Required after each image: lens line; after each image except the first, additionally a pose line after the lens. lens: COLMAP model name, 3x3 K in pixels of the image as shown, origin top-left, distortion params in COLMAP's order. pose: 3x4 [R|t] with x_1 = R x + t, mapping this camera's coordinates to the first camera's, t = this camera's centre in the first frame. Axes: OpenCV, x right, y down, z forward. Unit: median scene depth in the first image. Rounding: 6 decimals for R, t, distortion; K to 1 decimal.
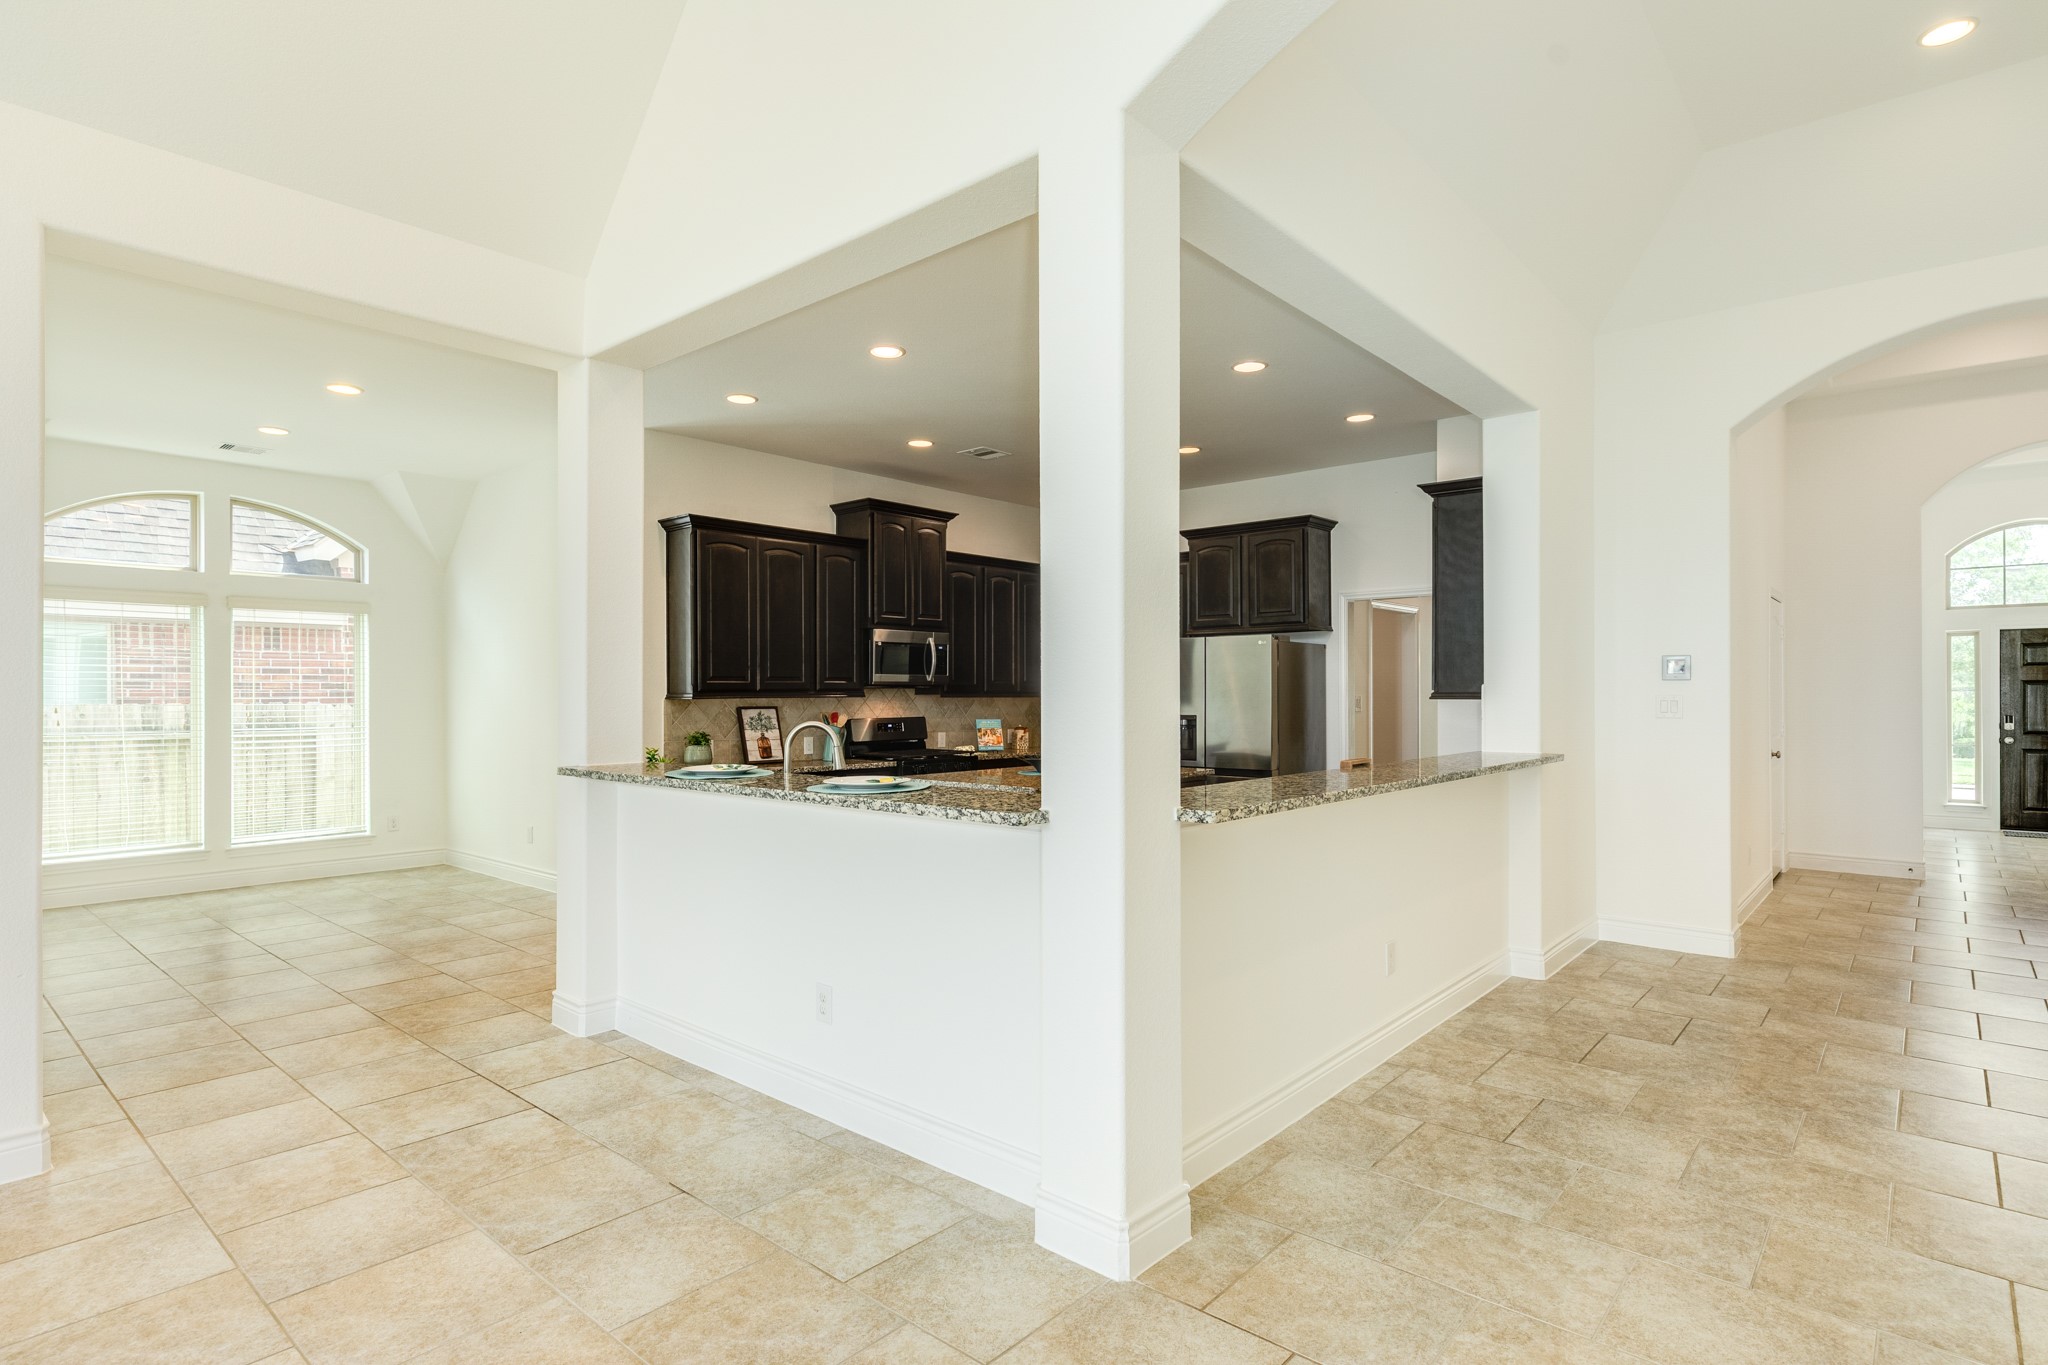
lens RADIAL K [[1043.6, 0, 1025.6], [0, 1043.6, 689.9], [0, 0, 1]] dist [-0.002499, 0.002061]
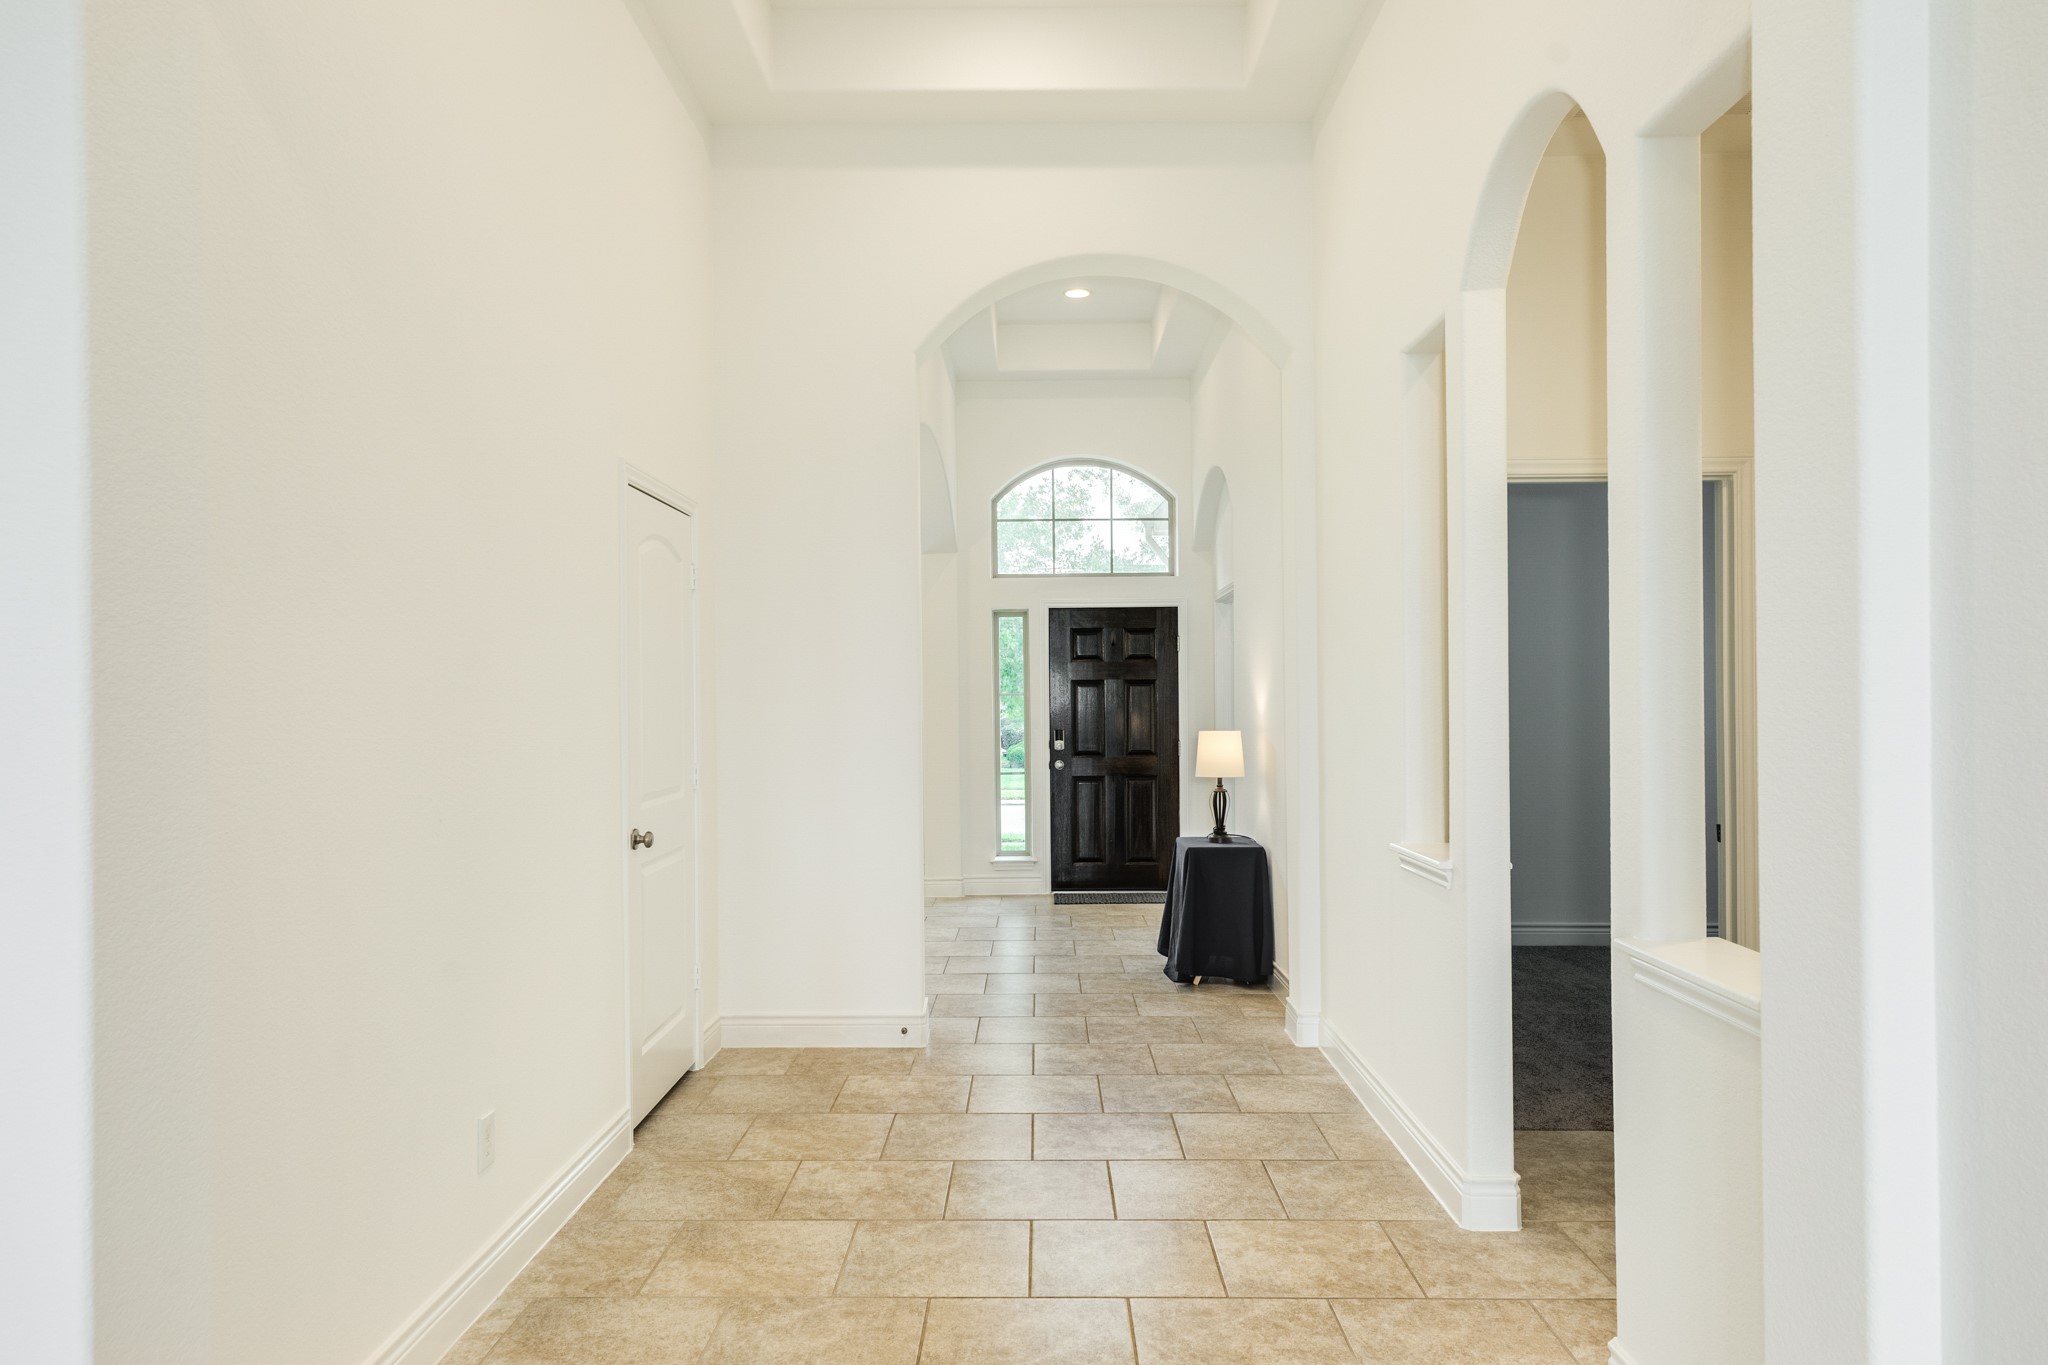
lens RADIAL K [[1378.3, 0, 1033.3], [0, 1378.3, 681.7], [0, 0, 1]] dist [-0.056613, -0.000617]
pose [[0.776000, -0.003400, 0.630724, 0.489418], [0.005268, 0.999986, -0.001092, -0.010790], [-0.630711, 0.004170, 0.776006, 0.410114]]
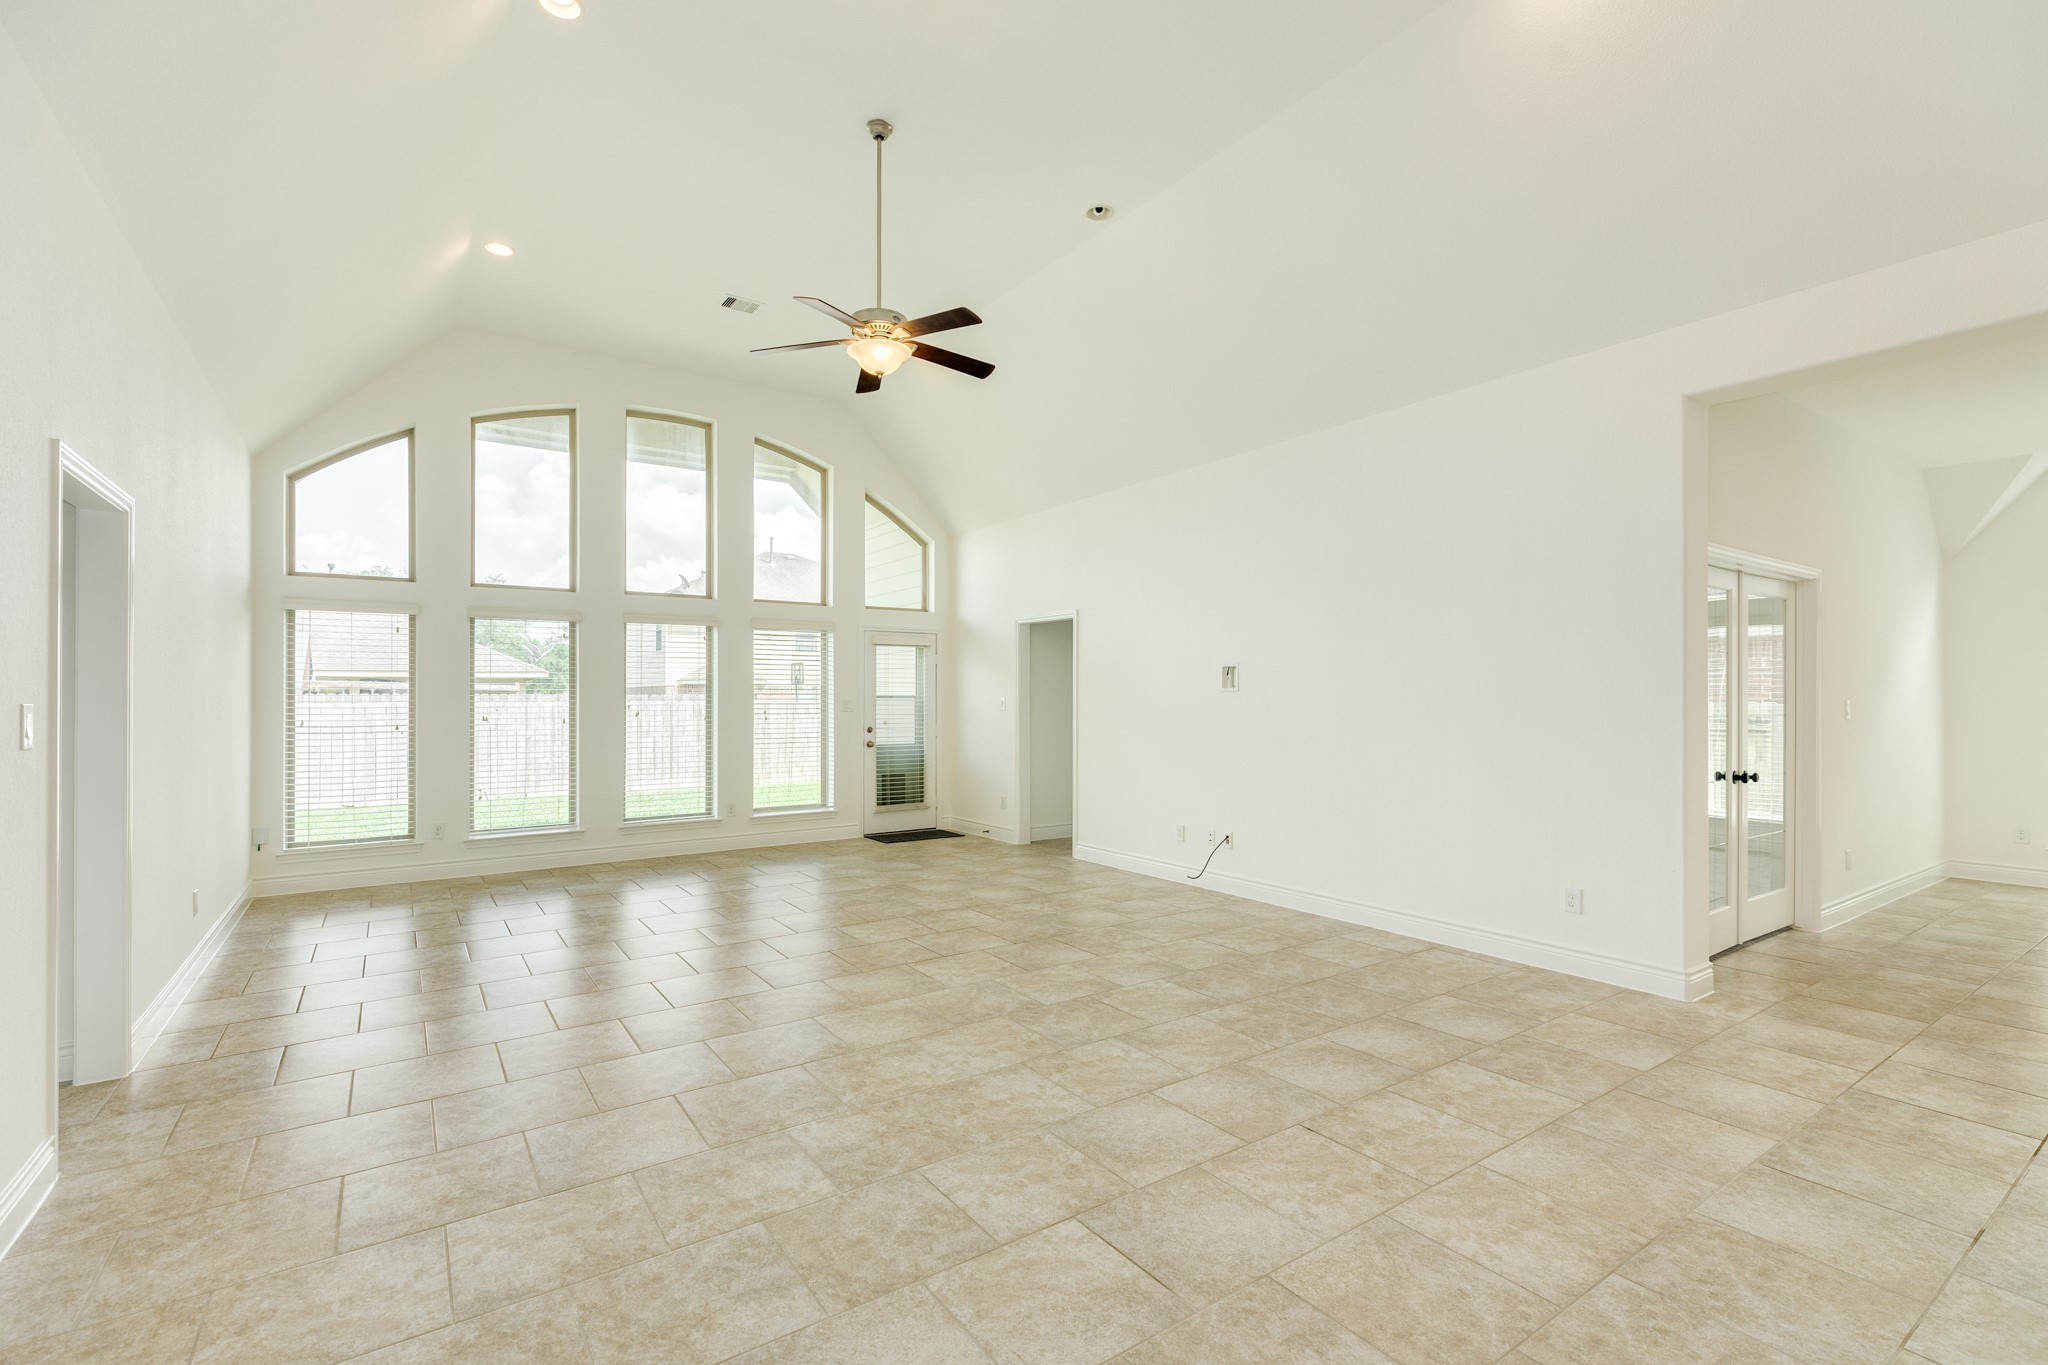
lens RADIAL K [[913.1, 0, 1019.5], [0, 913.1, 692.0], [0, 0, 1]] dist [0.006850, -0.000813]
pose [[-0.248616, -0.004852, -0.968590, 0.263850], [0.003475, 0.999977, -0.005901, 0.001509], [0.968596, -0.004833, -0.248593, 0.155041]]
